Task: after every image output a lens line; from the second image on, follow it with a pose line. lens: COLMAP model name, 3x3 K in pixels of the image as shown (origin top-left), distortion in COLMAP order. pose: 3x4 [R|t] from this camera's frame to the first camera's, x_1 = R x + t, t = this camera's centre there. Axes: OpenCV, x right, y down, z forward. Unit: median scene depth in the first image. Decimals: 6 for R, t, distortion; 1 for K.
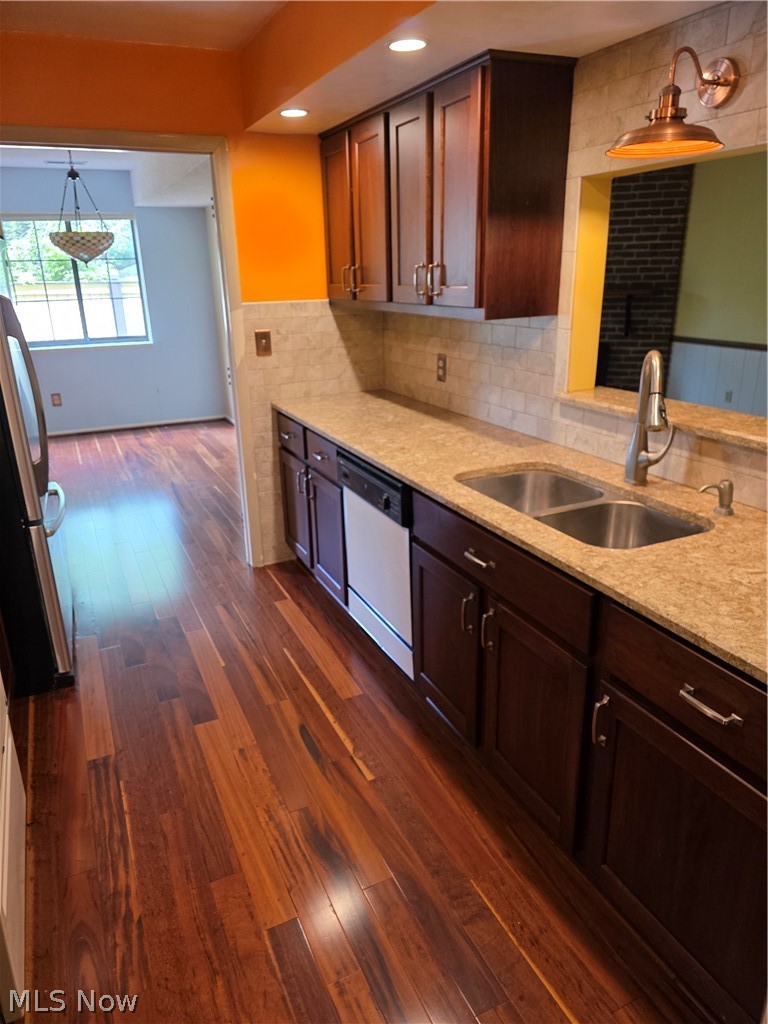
lens RADIAL K [[692.9, 0, 381.9], [0, 692.9, 514.1], [0, 0, 1]] dist [0.080281, -0.071496]
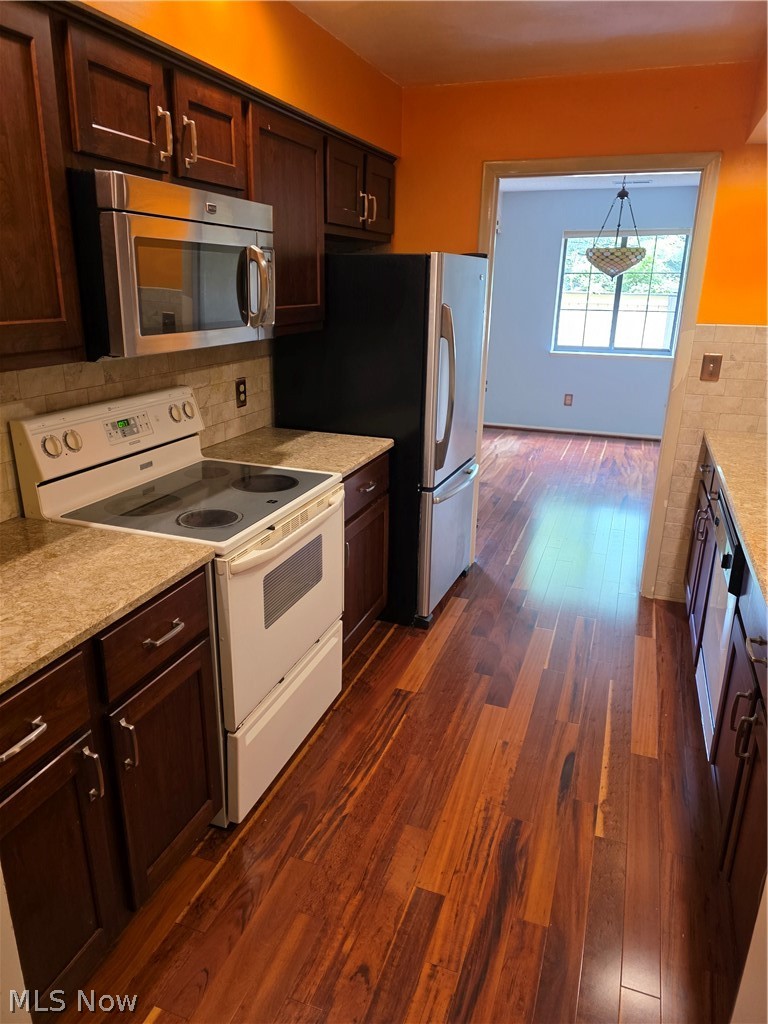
lens RADIAL K [[692.9, 0, 394.0], [0, 692.9, 512.1], [0, 0, 1]] dist [0.080281, -0.071496]
pose [[0.716525, 0.259683, -0.647423, 0.249008], [-0.270857, 0.958874, 0.084840, -0.035204], [0.642829, 0.114570, 0.757394, 0.056700]]
